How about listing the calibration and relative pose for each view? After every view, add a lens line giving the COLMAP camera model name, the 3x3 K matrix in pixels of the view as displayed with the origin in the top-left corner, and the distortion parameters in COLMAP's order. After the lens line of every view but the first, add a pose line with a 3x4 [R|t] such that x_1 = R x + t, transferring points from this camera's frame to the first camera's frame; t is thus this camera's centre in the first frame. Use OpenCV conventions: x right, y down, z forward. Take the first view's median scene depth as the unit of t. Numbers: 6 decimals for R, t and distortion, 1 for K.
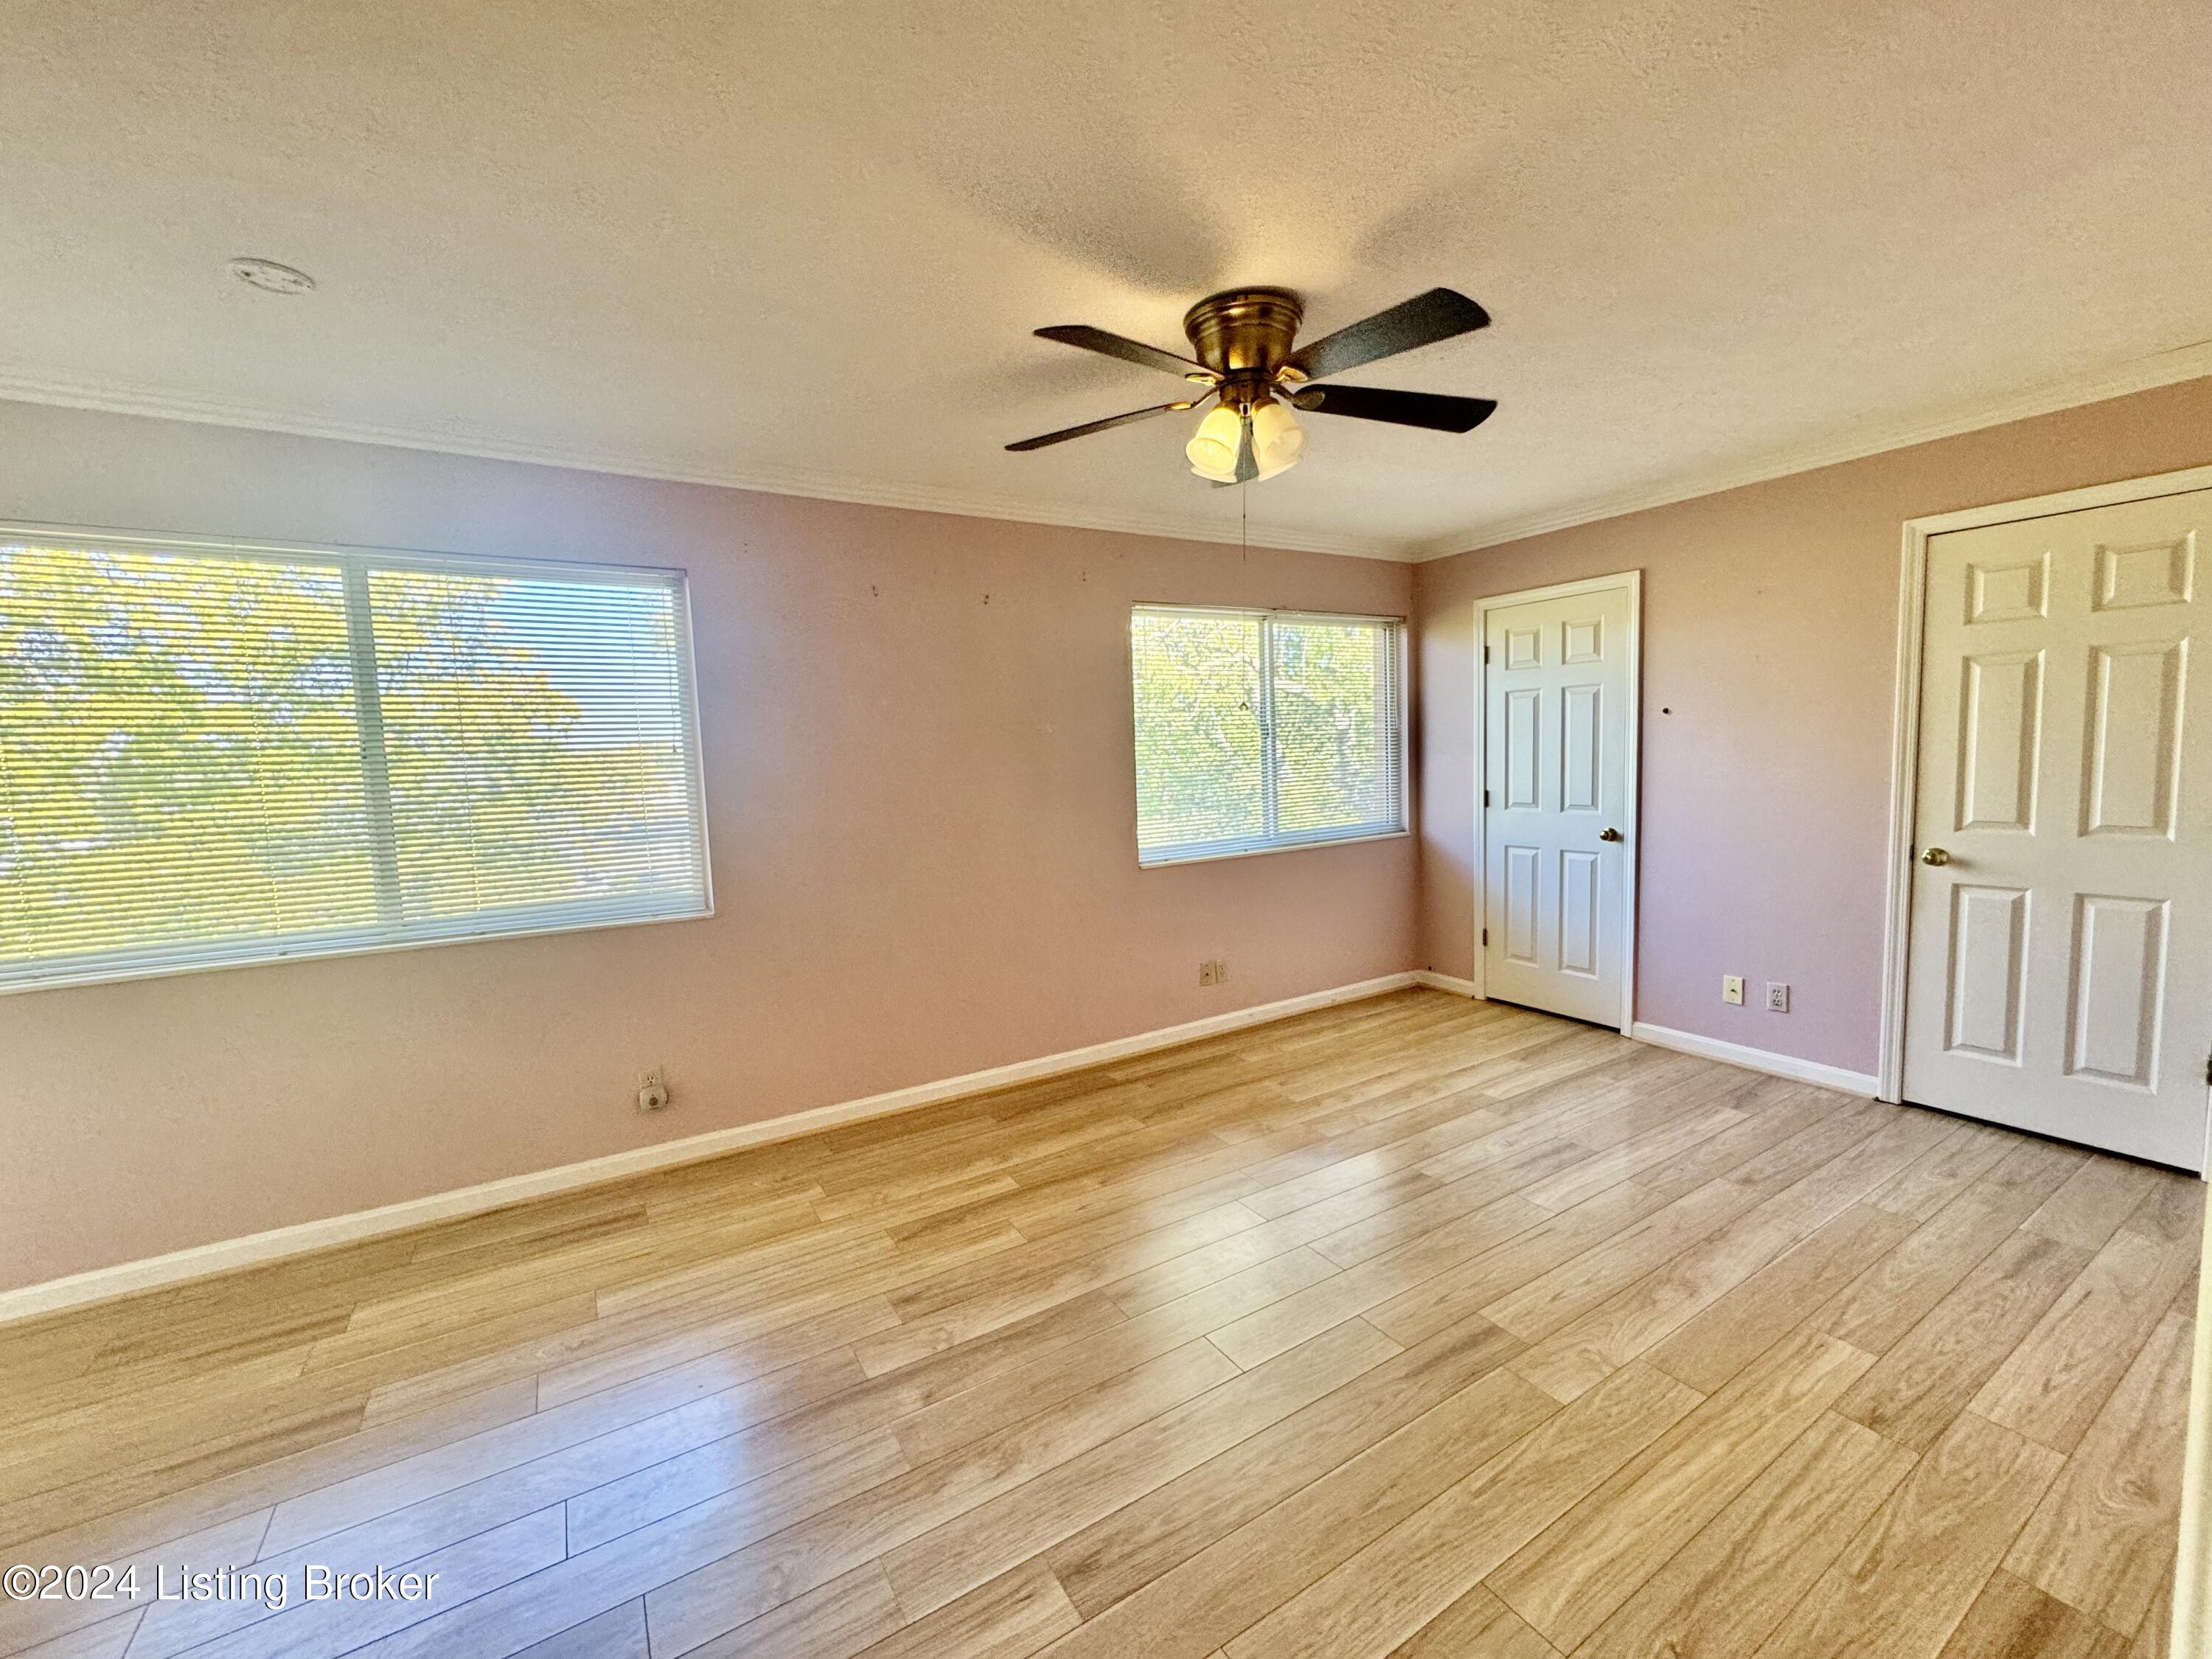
lens RADIAL K [[887.0, 0, 1106.0], [0, 887.0, 829.5], [0, 0, 1]] dist [-0.001309, -0.000053]
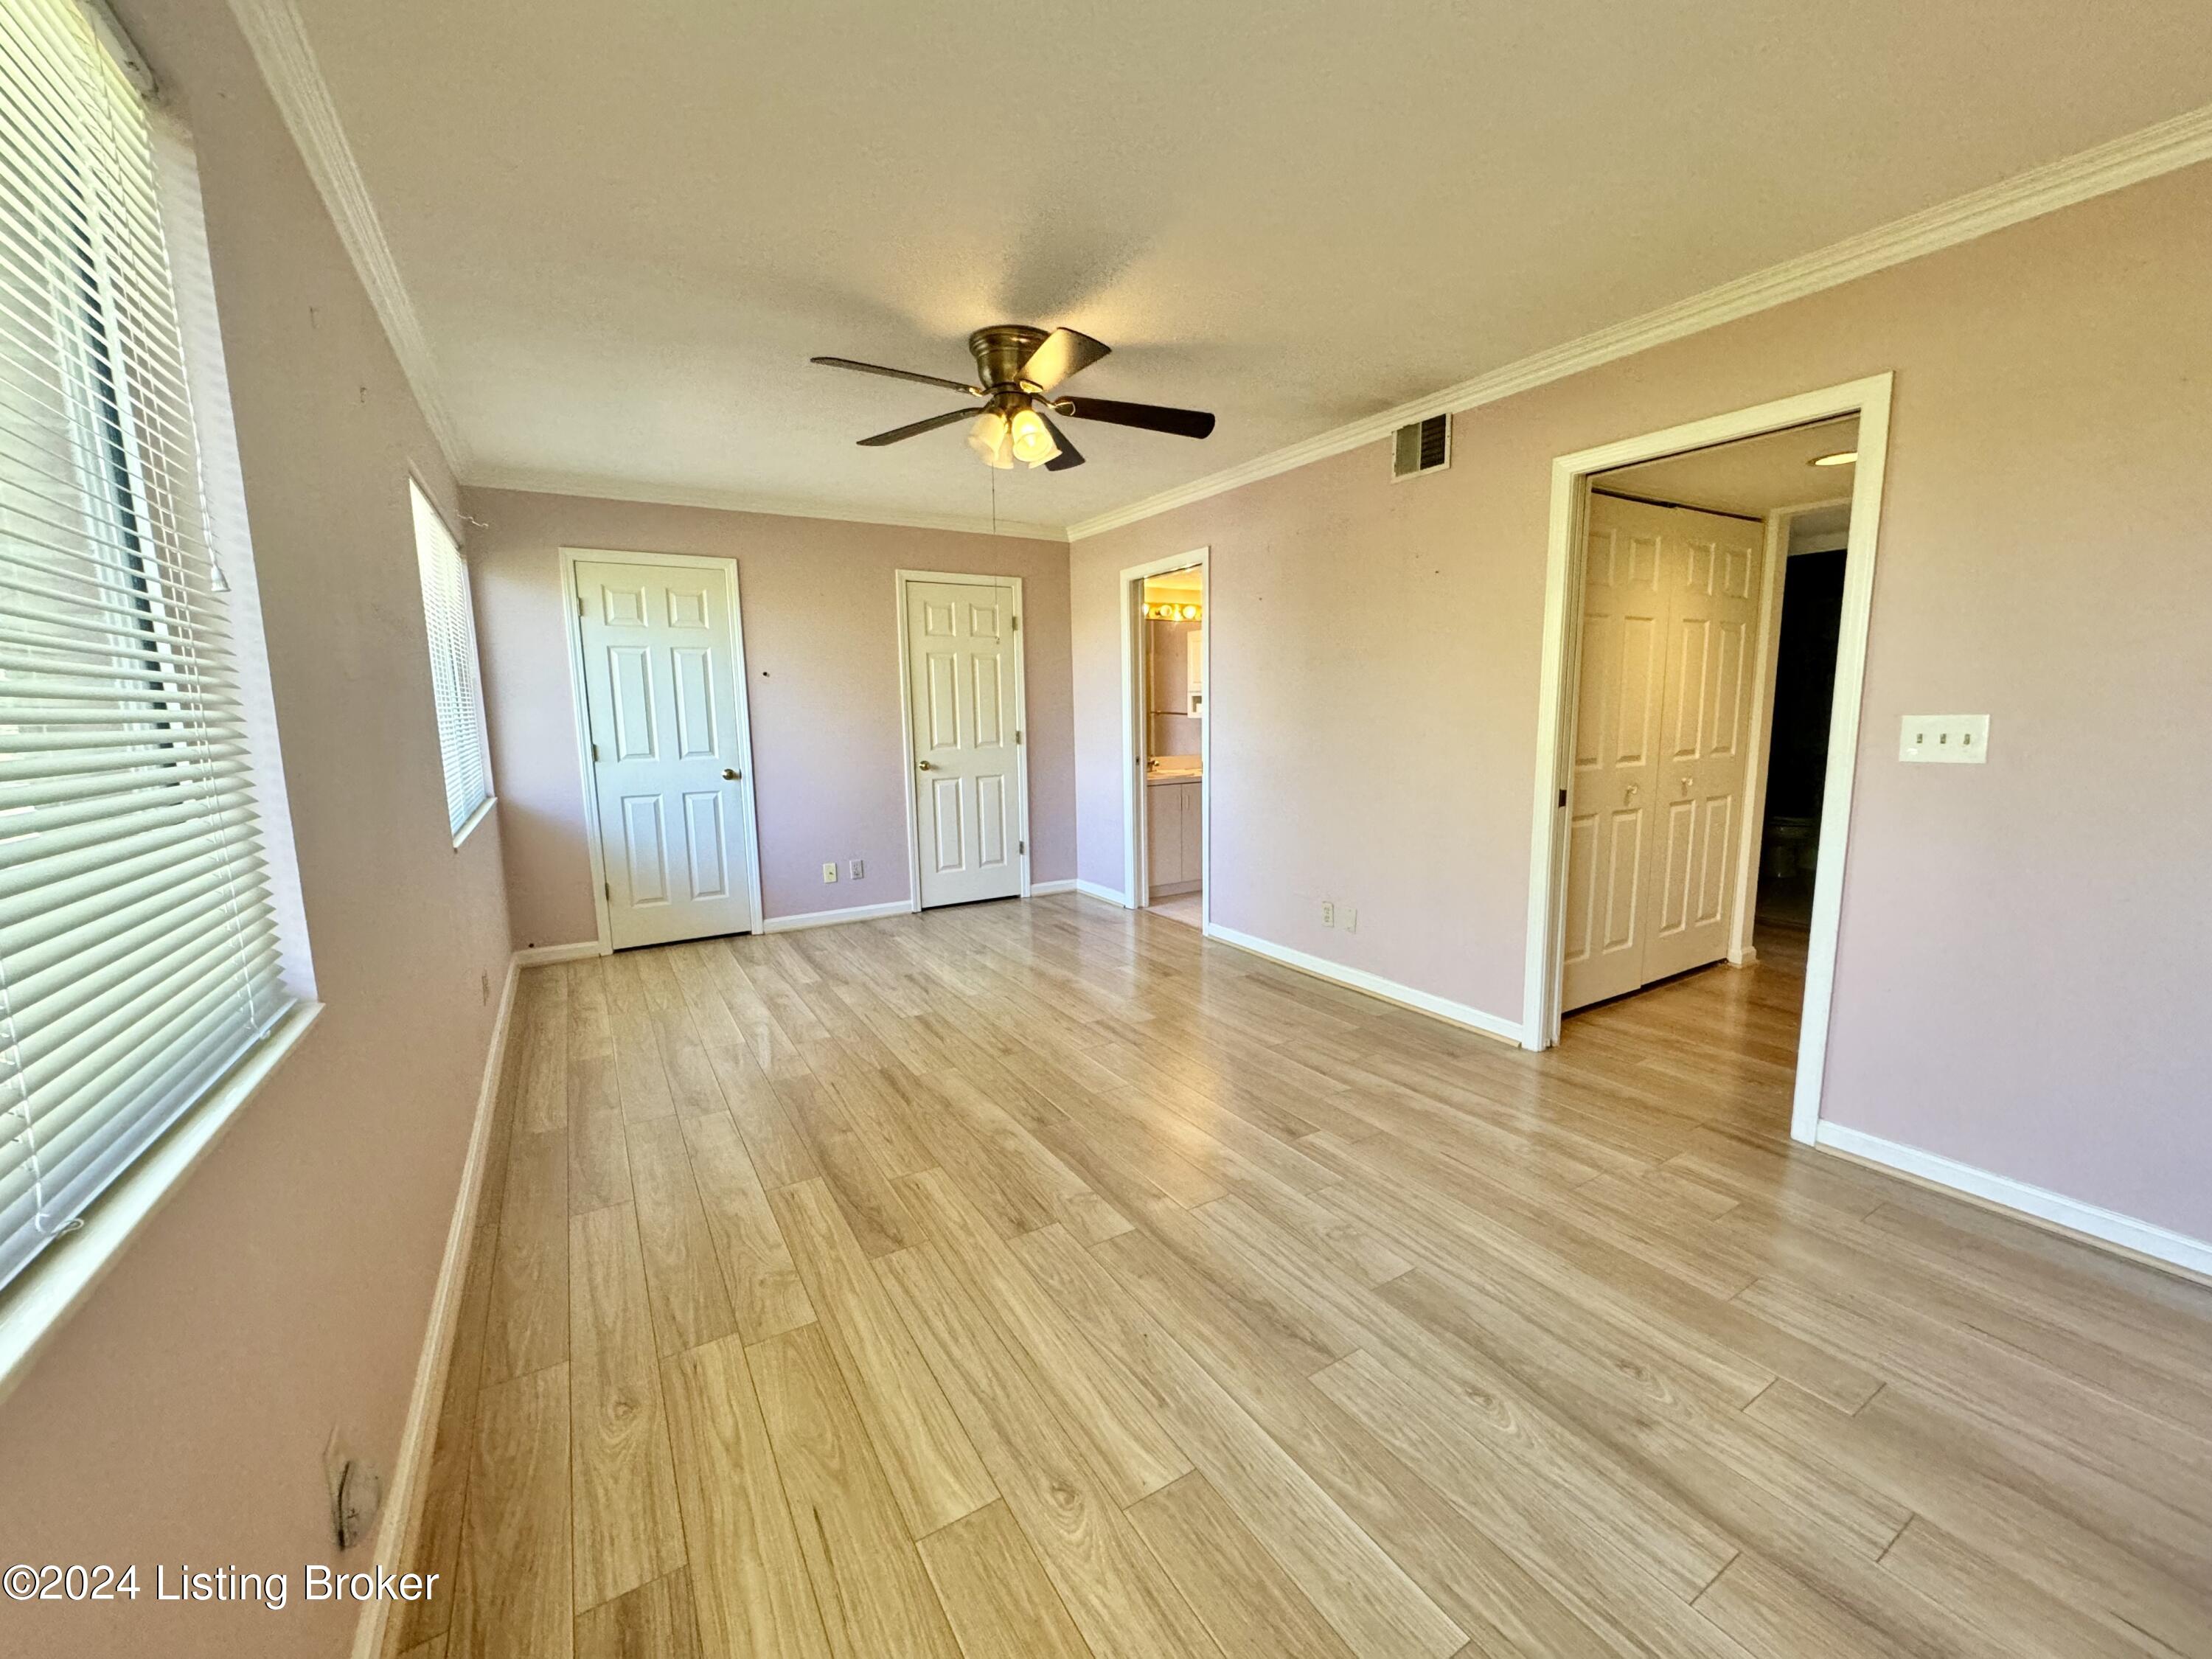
lens RADIAL K [[887.0, 0, 1106.0], [0, 887.0, 829.5], [0, 0, 1]] dist [-0.001309, -0.000053]
pose [[0.007067, -0.106297, 0.994309, -0.783280], [0.106132, 0.988798, 0.104953, 0.009480], [-0.994327, 0.104786, 0.018269, 0.581407]]
